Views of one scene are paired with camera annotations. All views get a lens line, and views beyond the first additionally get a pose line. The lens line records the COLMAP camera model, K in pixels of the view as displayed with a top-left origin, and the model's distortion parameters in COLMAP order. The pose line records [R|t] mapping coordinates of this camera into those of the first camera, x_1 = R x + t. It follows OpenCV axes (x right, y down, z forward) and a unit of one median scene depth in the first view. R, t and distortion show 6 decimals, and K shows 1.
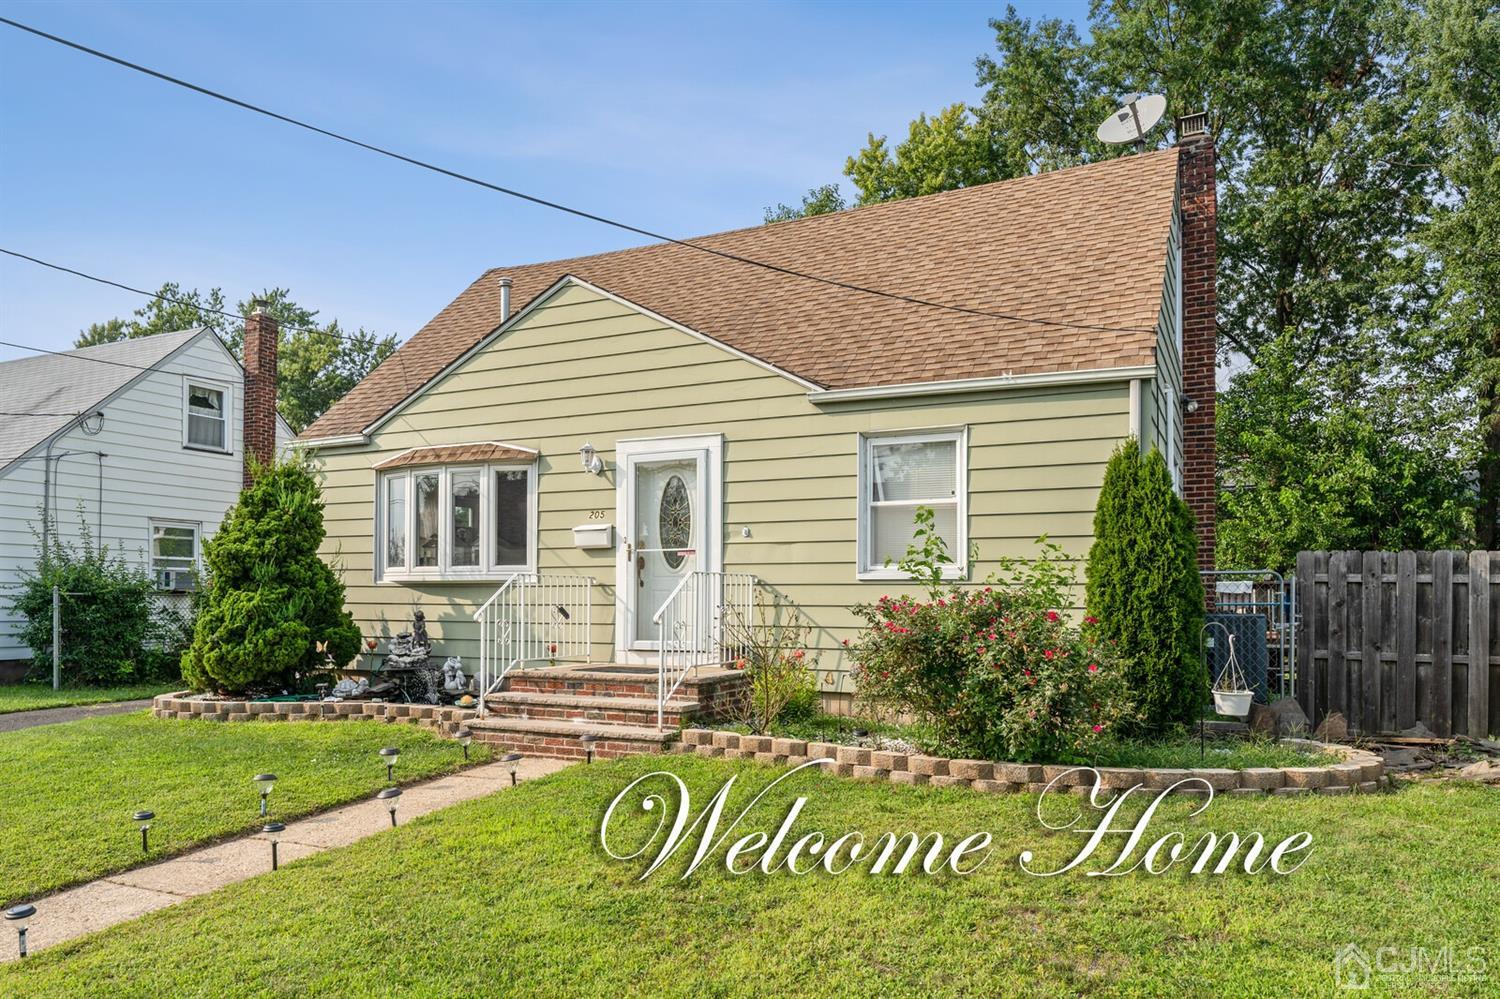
lens RADIAL K [[1035.5, 0, 729.2], [0, 1035.5, 597.0], [0, 0, 1]] dist [-0.001622, -0.001989]
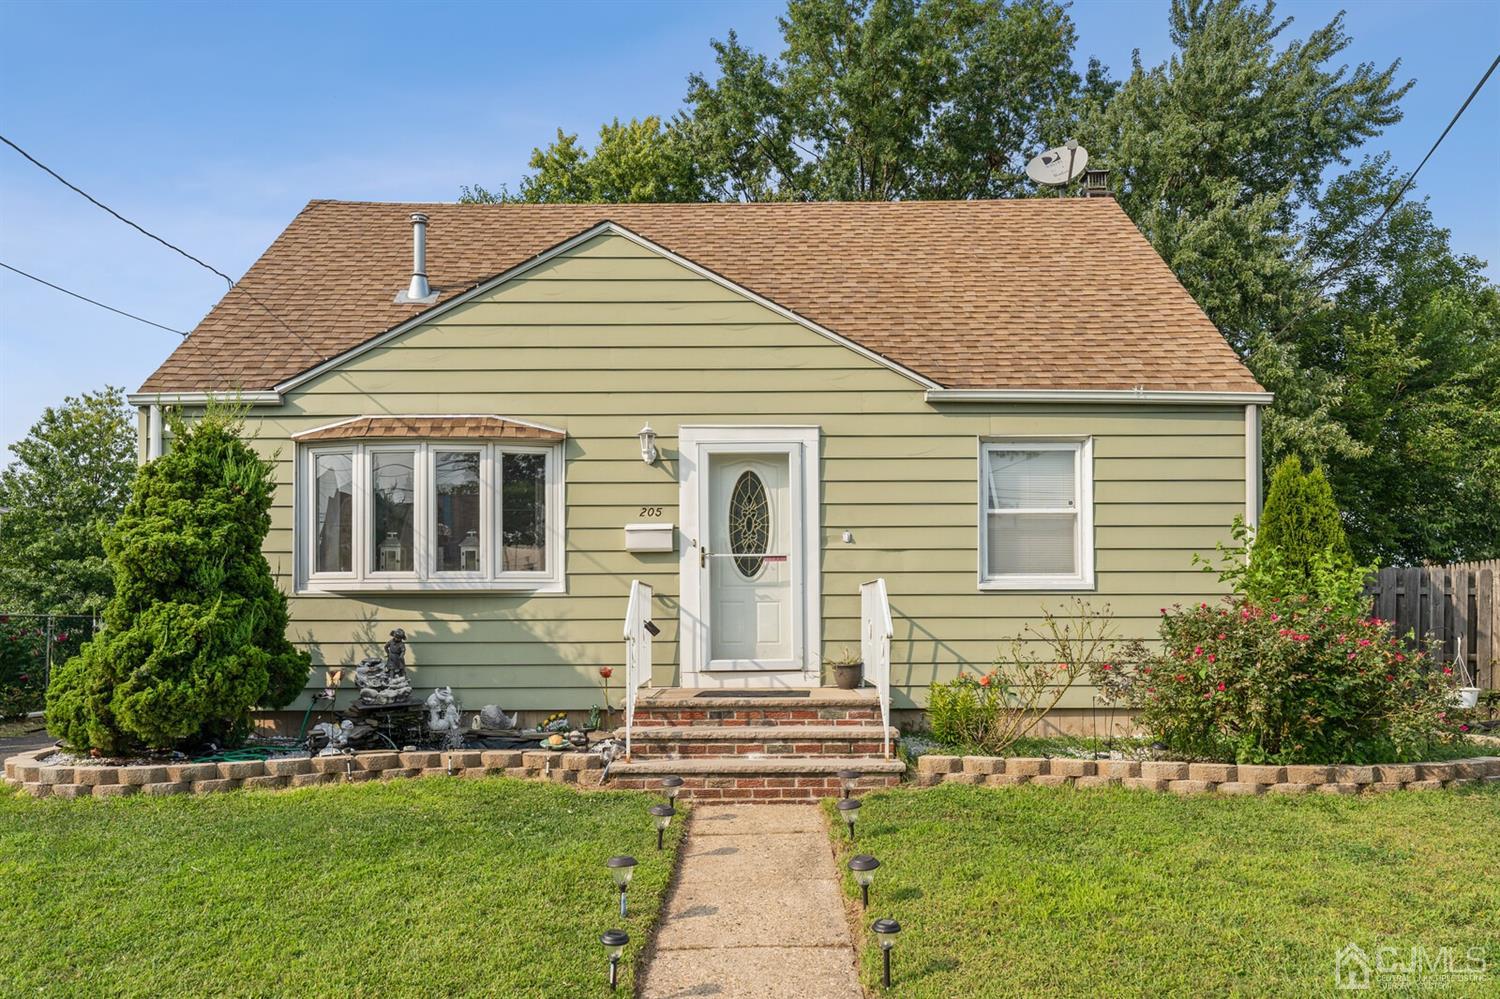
lens RADIAL K [[1040.5, 0, 748.6], [0, 1040.5, 612.6], [0, 0, 1]] dist [0.000246, -0.003499]
pose [[0.892773, -0.004156, 0.450489, -0.447732], [0.005802, 0.999981, -0.002272, 0.004725], [-0.450470, 0.004643, 0.892779, 0.213931]]
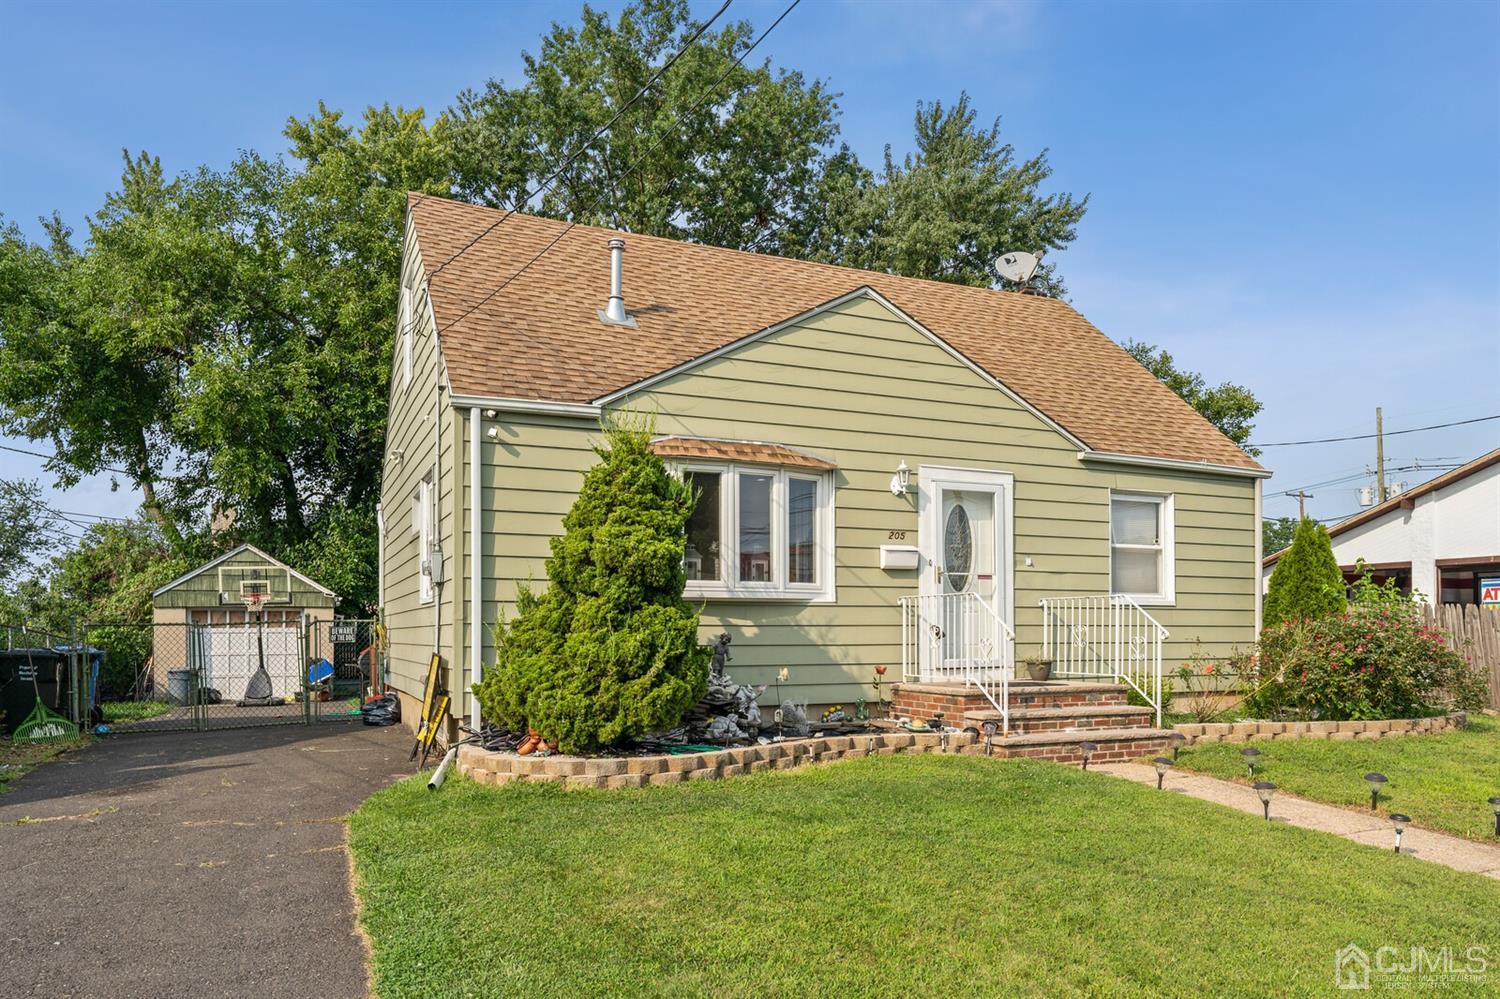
lens RADIAL K [[1038.0, 0, 751.6], [0, 1038.0, 634.2], [0, 0, 1]] dist [0.004119, 0.001553]
pose [[0.630358, -0.004847, 0.776289, -1.020141], [0.001376, 0.999986, 0.005126, 0.010910], [-0.776303, -0.002163, 0.630356, 0.484971]]
